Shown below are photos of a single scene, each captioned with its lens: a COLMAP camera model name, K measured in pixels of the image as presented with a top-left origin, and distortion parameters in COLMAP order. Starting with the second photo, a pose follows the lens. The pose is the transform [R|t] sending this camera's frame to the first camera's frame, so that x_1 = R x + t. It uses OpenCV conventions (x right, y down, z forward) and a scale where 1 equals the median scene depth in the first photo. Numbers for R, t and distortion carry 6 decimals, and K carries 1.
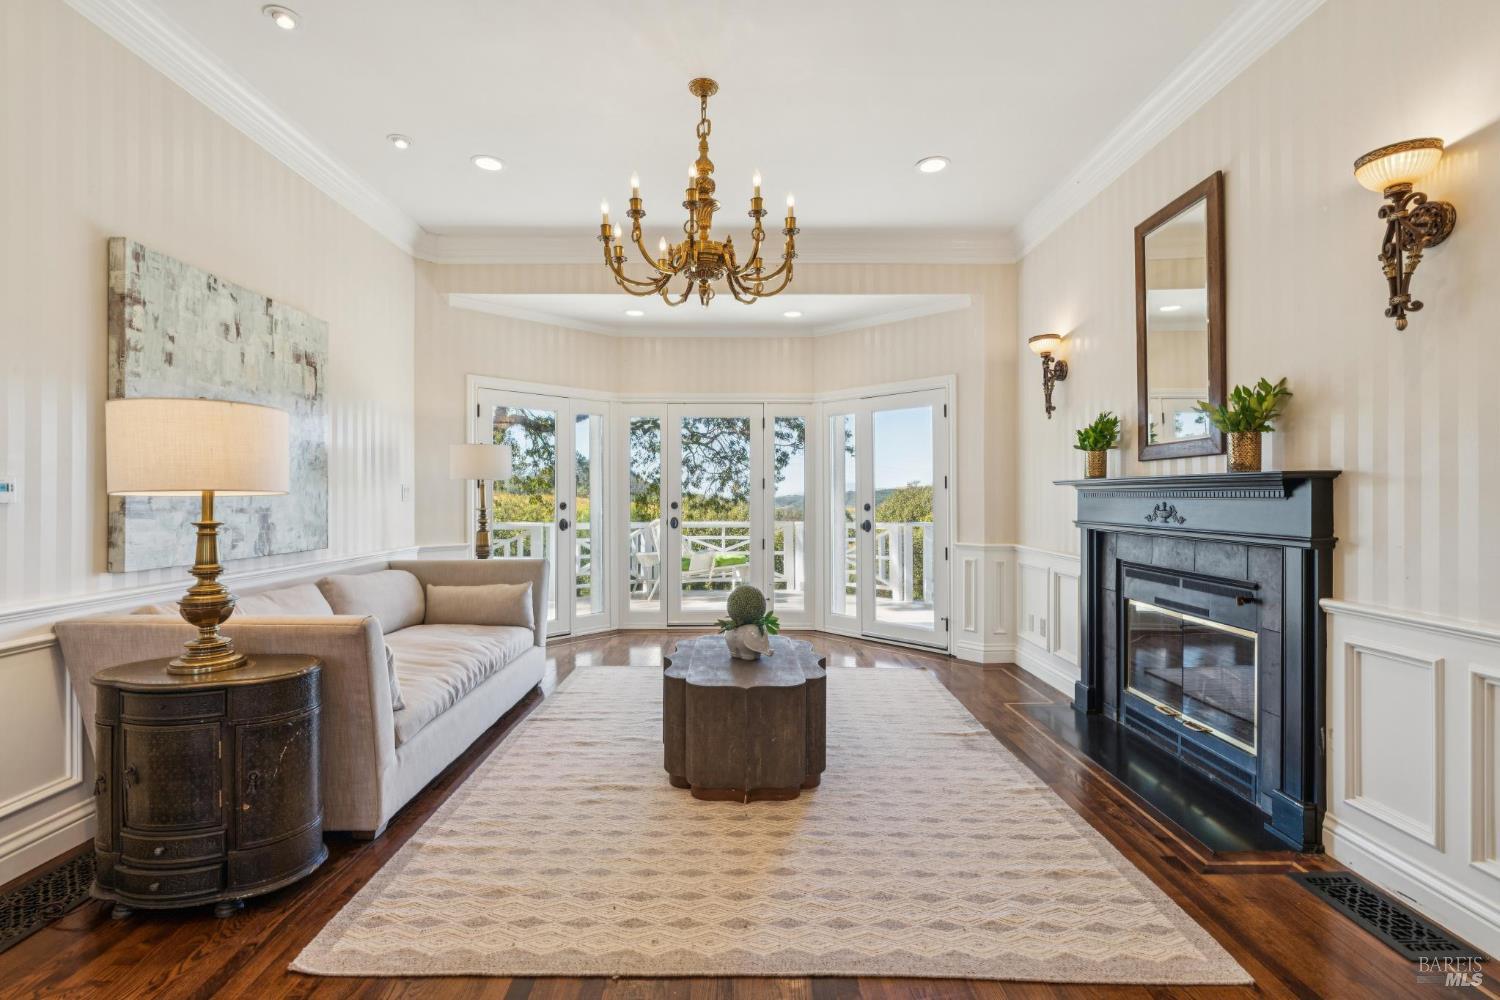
lens RADIAL K [[682.1, 0, 740.0], [0, 682.1, 490.2], [0, 0, 1]] dist [-0.015420, 0.007963]
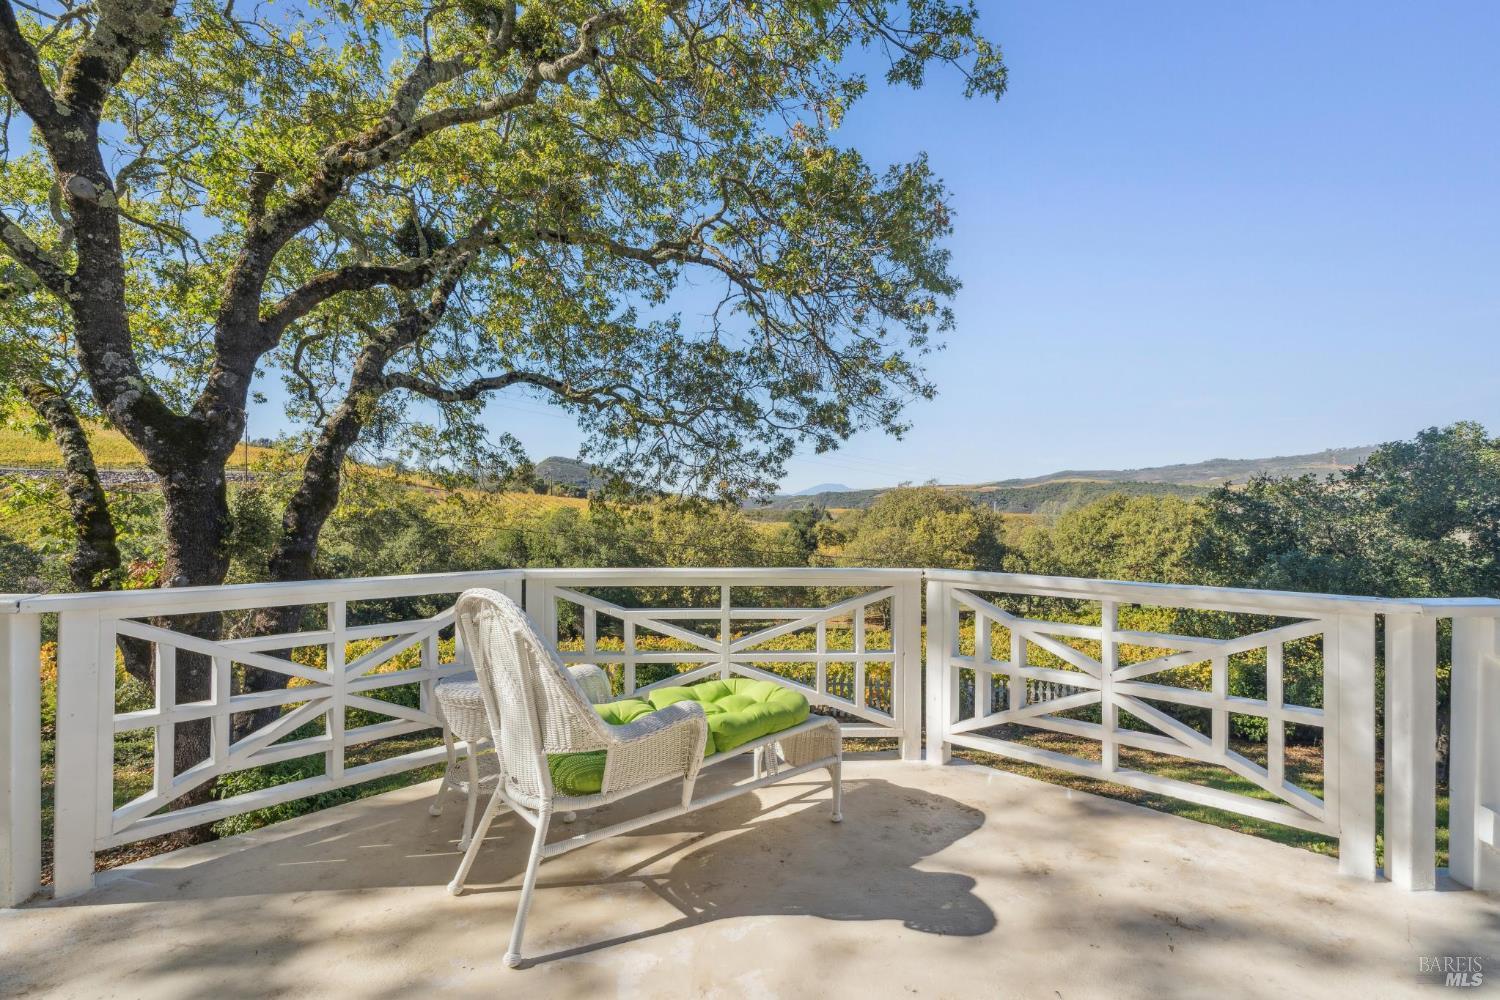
lens RADIAL K [[682.1, 0, 740.0], [0, 682.1, 490.2], [0, 0, 1]] dist [-0.015420, 0.007963]
pose [[0.999506, 0.006578, 0.030734, -0.090778], [-0.006570, 0.999978, -0.000355, 0.018158], [-0.030735, 0.000152, 0.999528, 2.106145]]
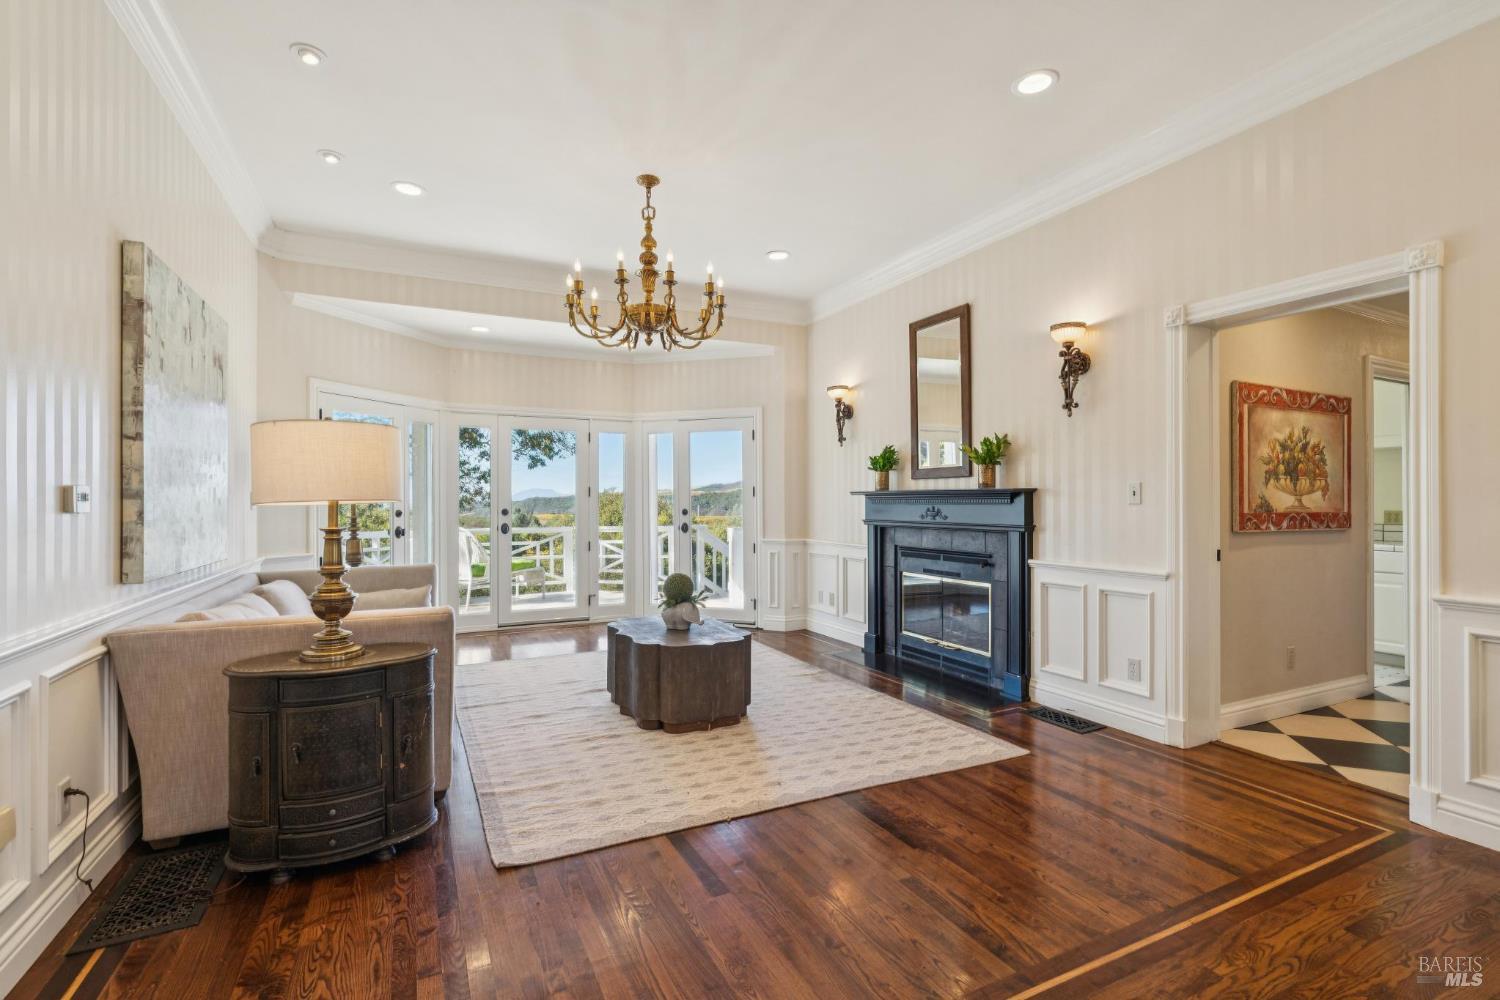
lens RADIAL K [[682.1, 0, 740.0], [0, 682.1, 490.2], [0, 0, 1]] dist [-0.015420, 0.007963]
pose [[0.900230, 0.005040, 0.435385, -0.488809], [-0.001230, 0.999958, -0.009032, -0.004885], [-0.435413, 0.007595, 0.900199, -0.230819]]
